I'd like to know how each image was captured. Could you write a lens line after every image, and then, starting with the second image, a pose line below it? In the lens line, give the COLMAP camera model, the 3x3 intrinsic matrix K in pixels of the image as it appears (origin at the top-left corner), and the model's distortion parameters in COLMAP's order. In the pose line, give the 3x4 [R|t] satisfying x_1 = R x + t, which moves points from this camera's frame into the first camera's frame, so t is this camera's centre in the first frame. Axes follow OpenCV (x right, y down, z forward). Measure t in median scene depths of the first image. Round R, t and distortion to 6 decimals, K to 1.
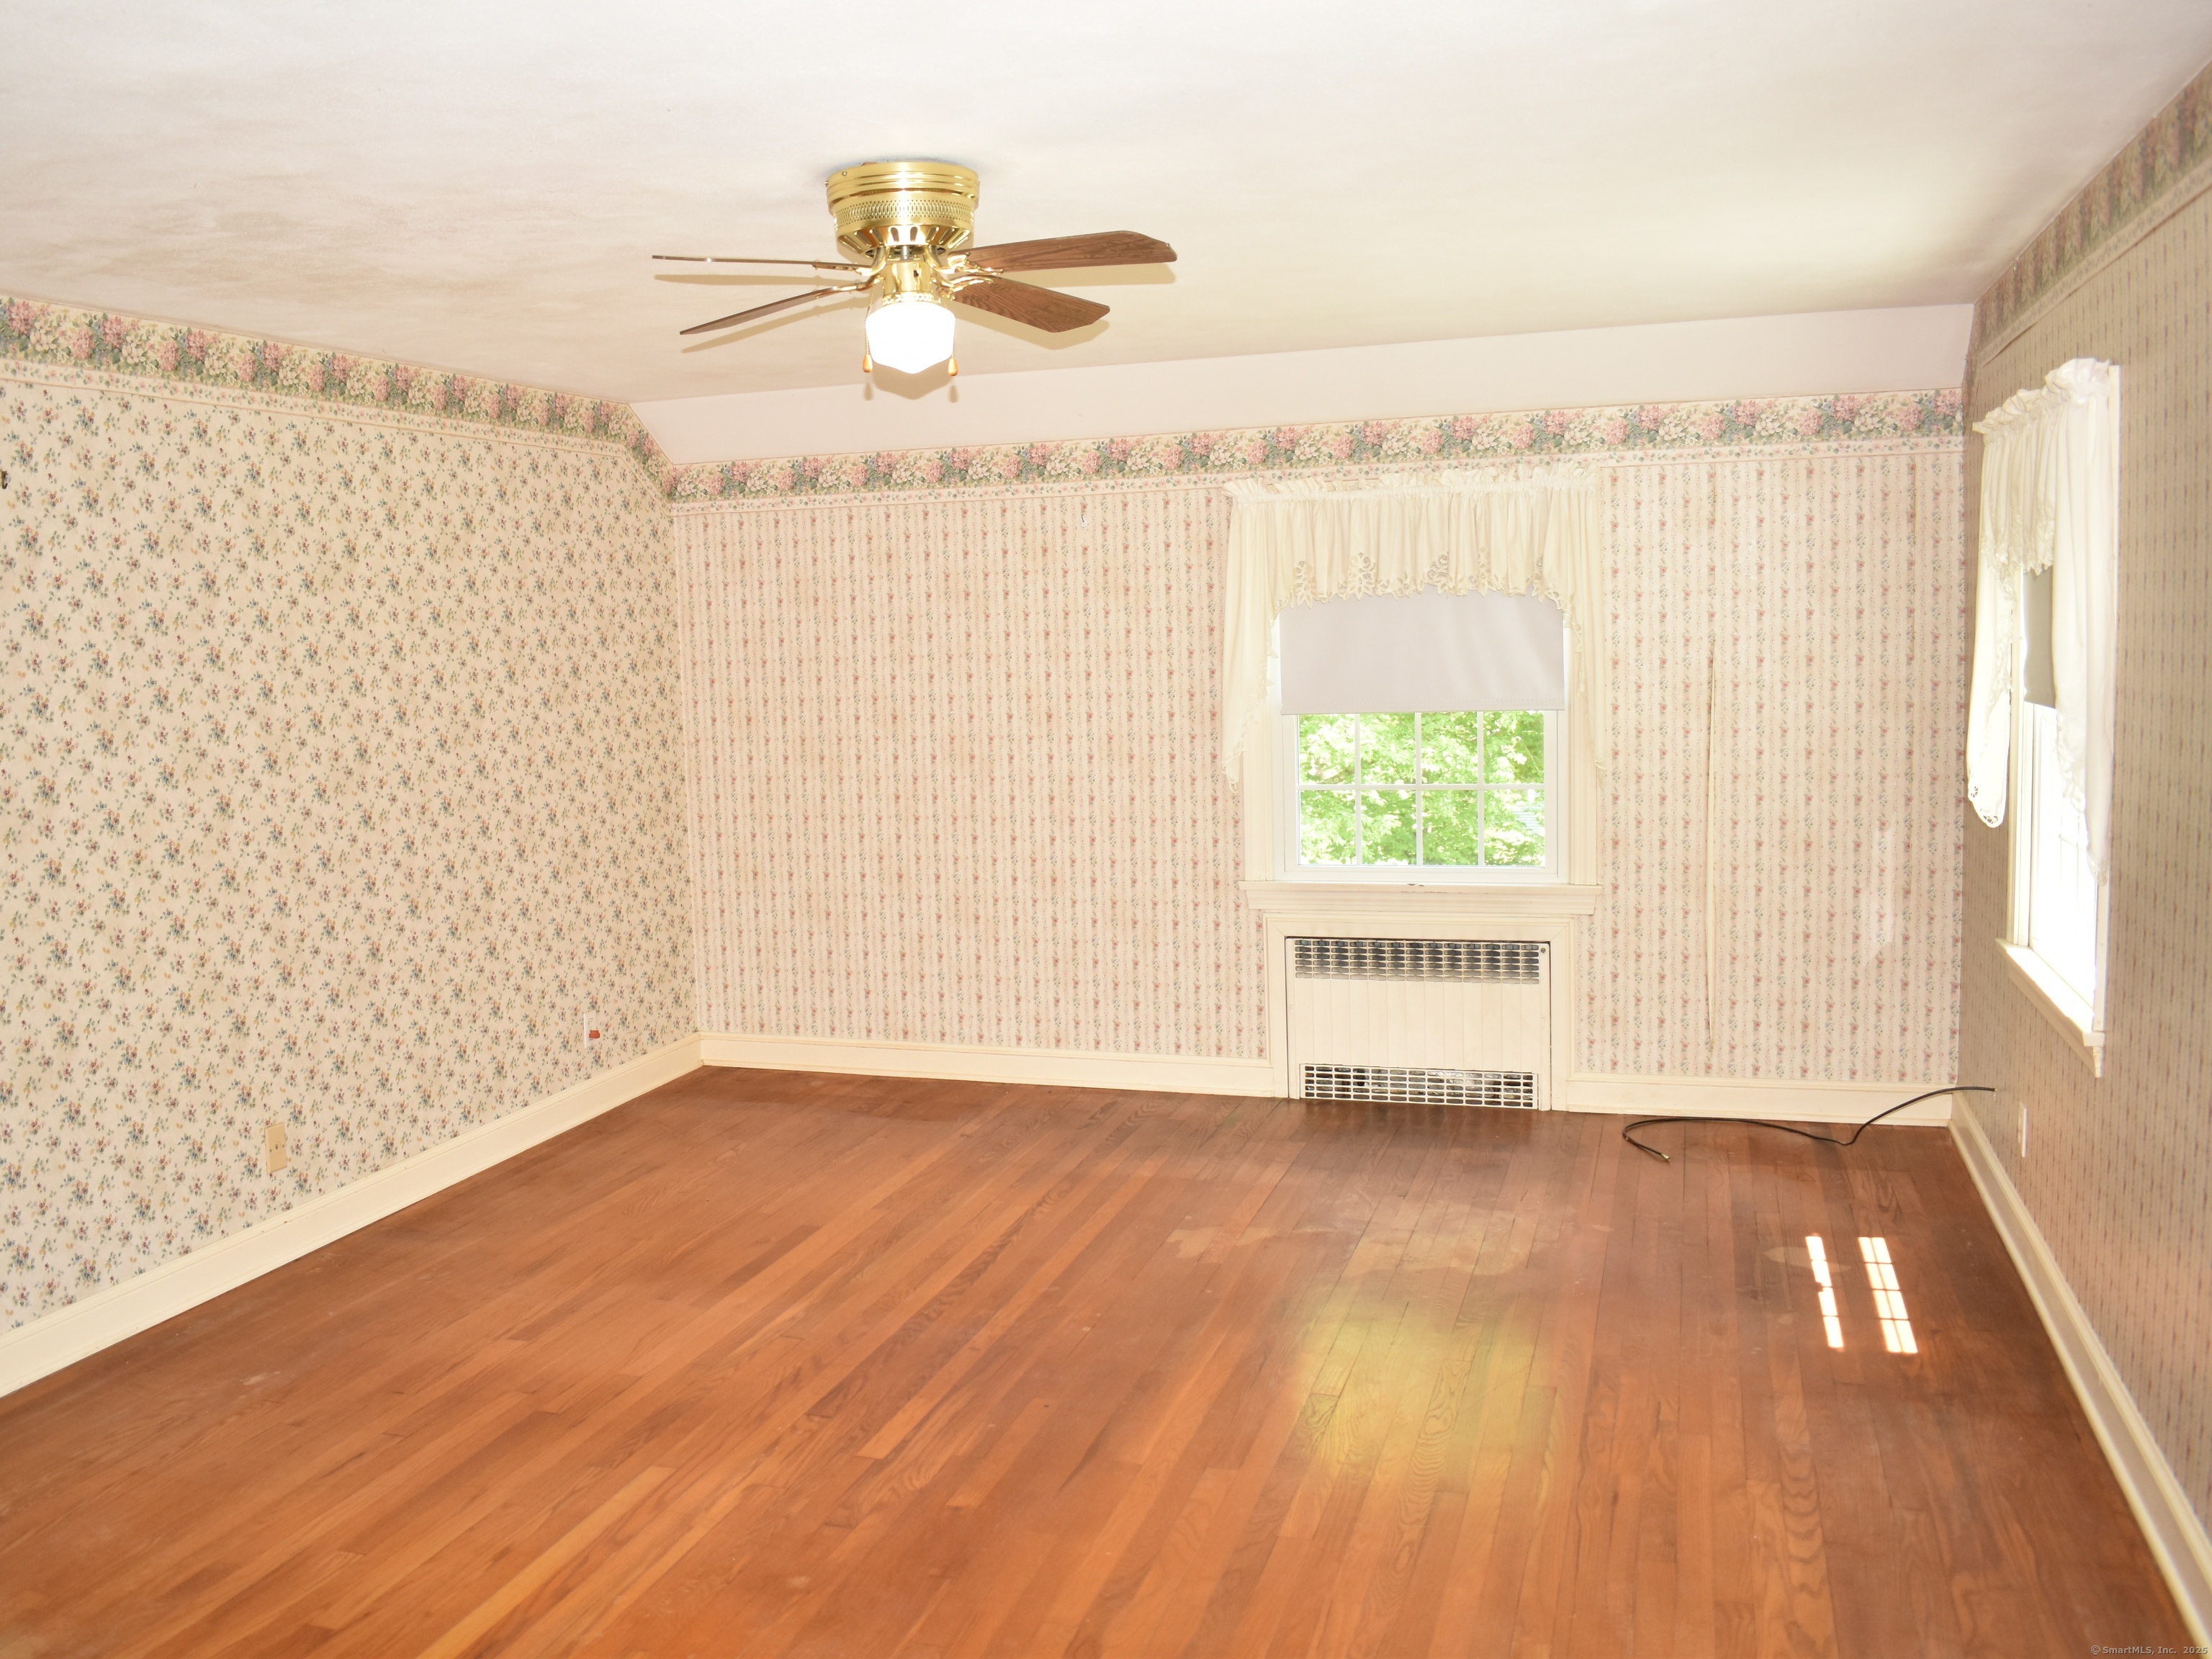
lens RADIAL K [[1966.9, 0, 1113.6], [0, 1966.9, 830.8], [0, 0, 1]] dist [-0.037252, -0.033702]
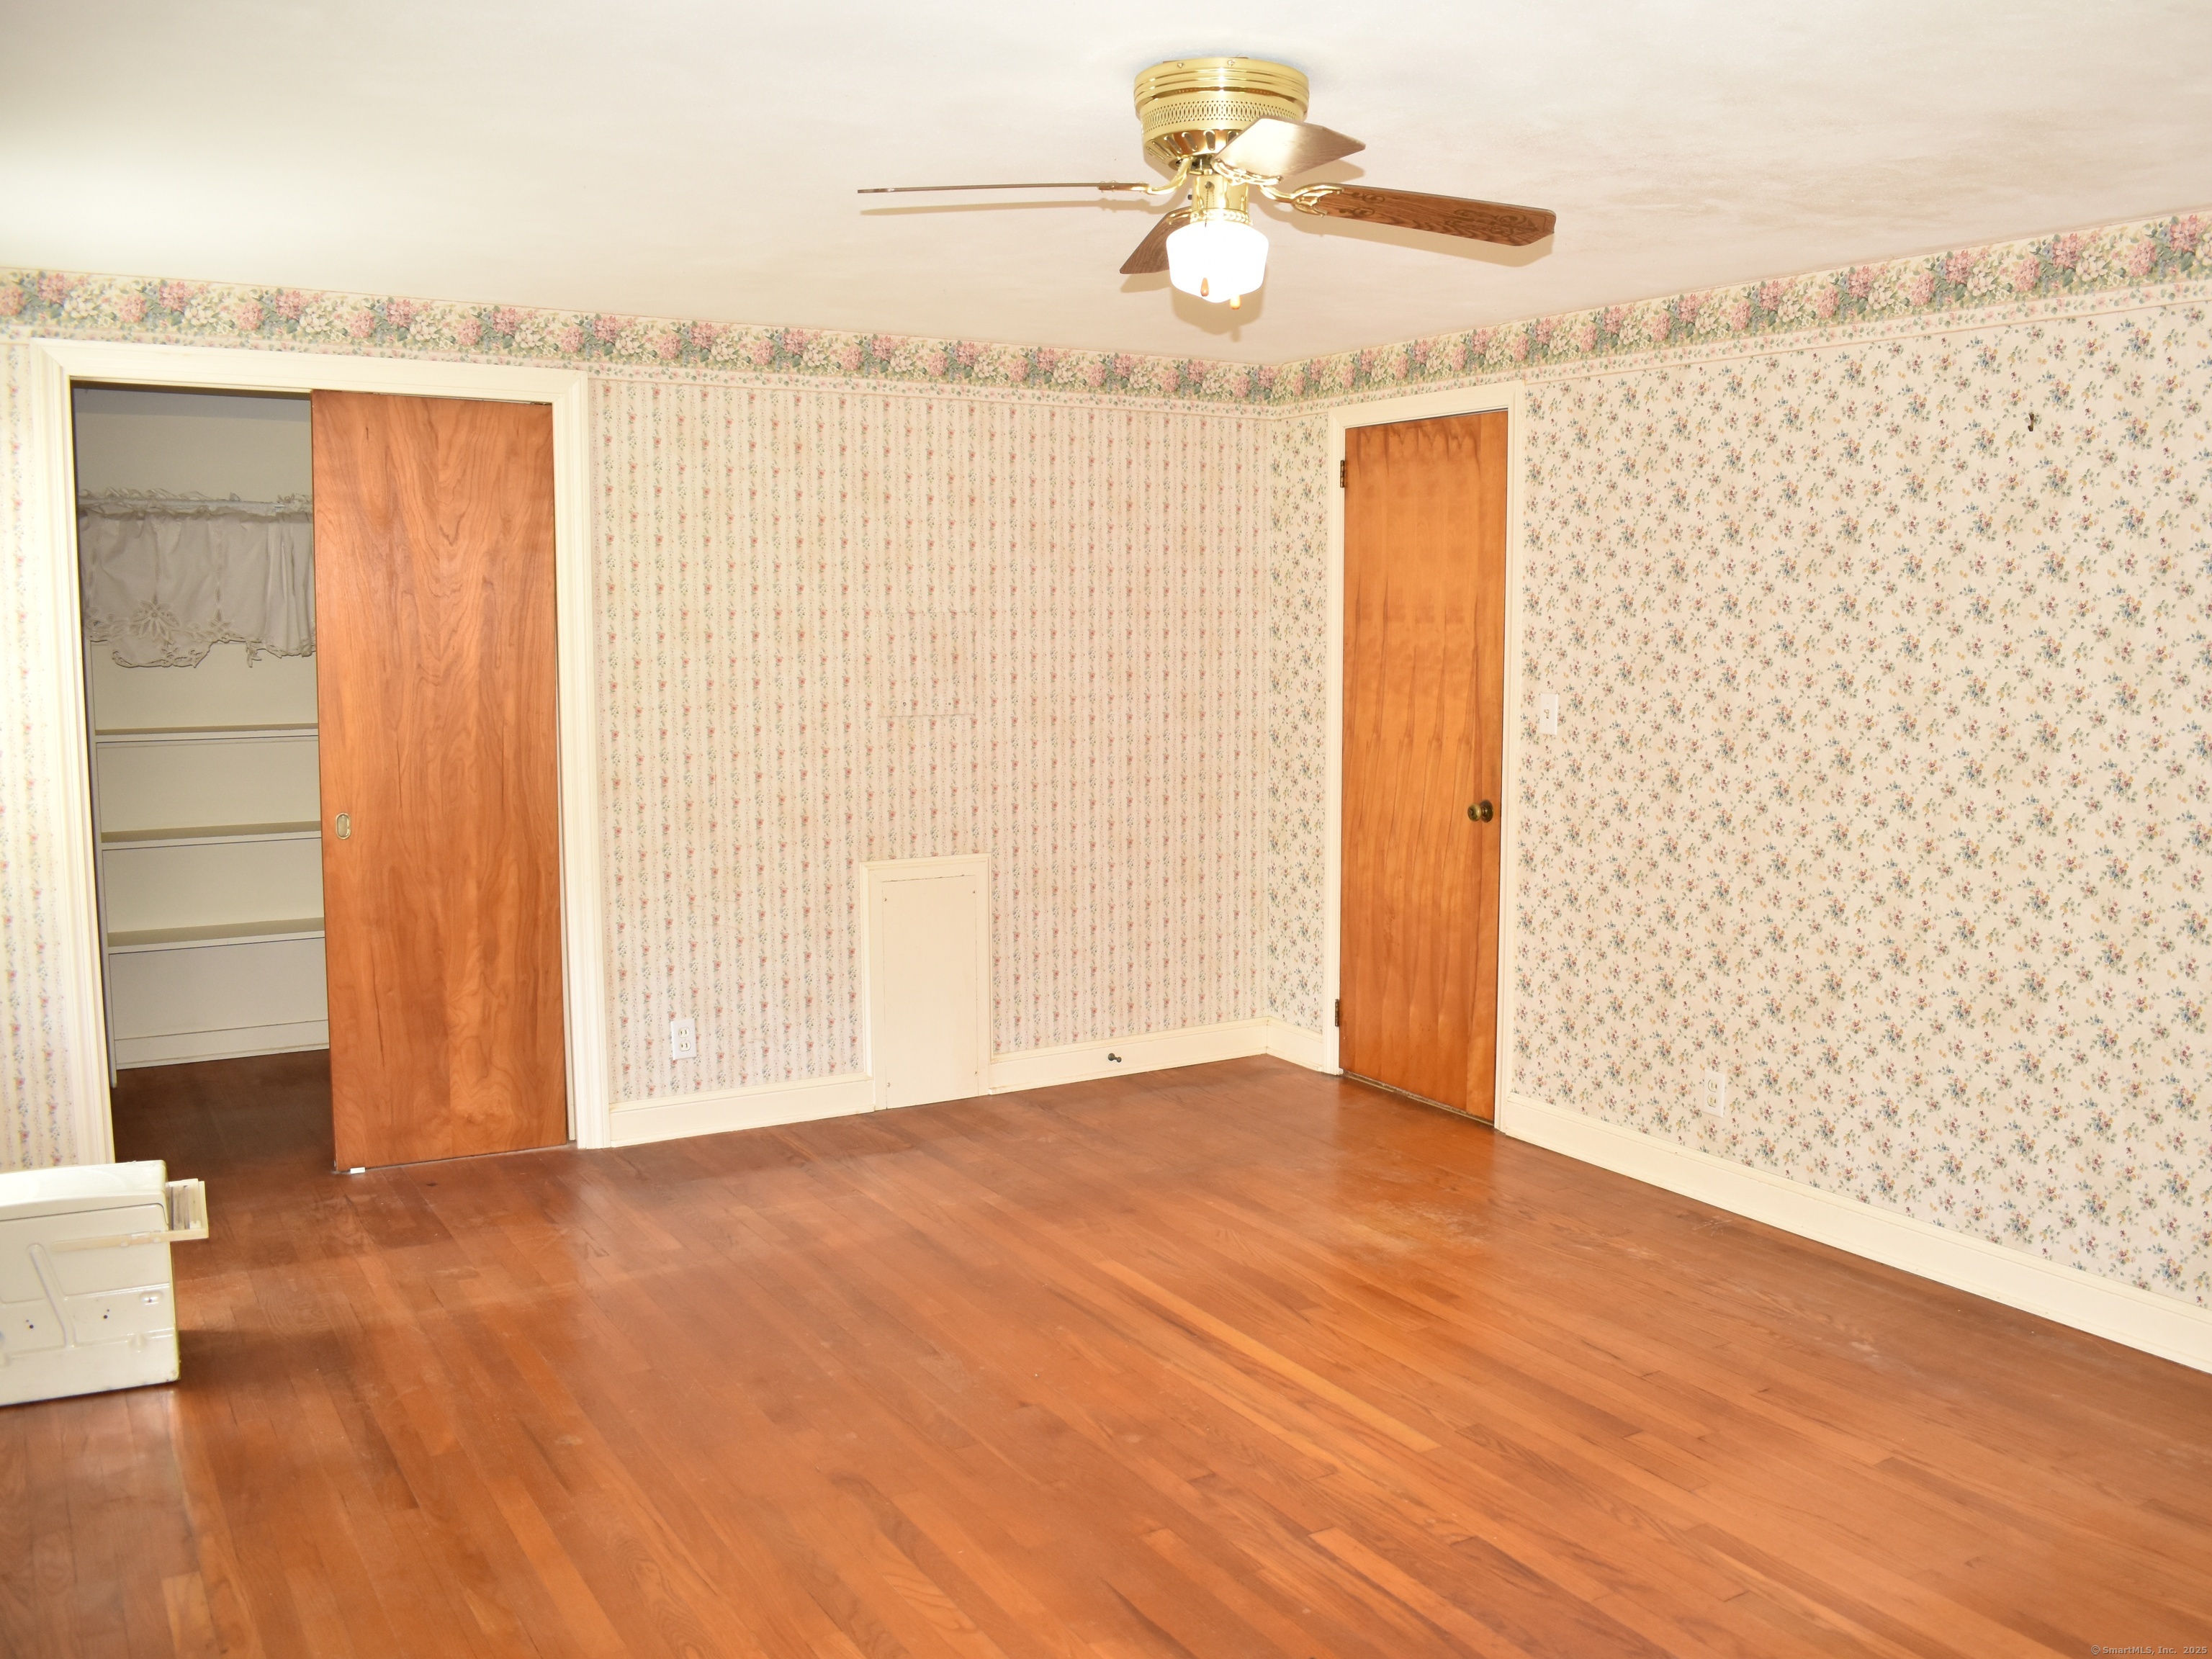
lens RADIAL K [[1966.9, 0, 1115.0], [0, 1966.9, 829.6], [0, 0, 1]] dist [-0.037252, -0.033702]
pose [[-0.678672, 0.114954, -0.725390, 0.522082], [-0.061247, 0.975376, 0.211872, -0.164599], [0.731883, 0.188220, -0.654920, 1.391297]]
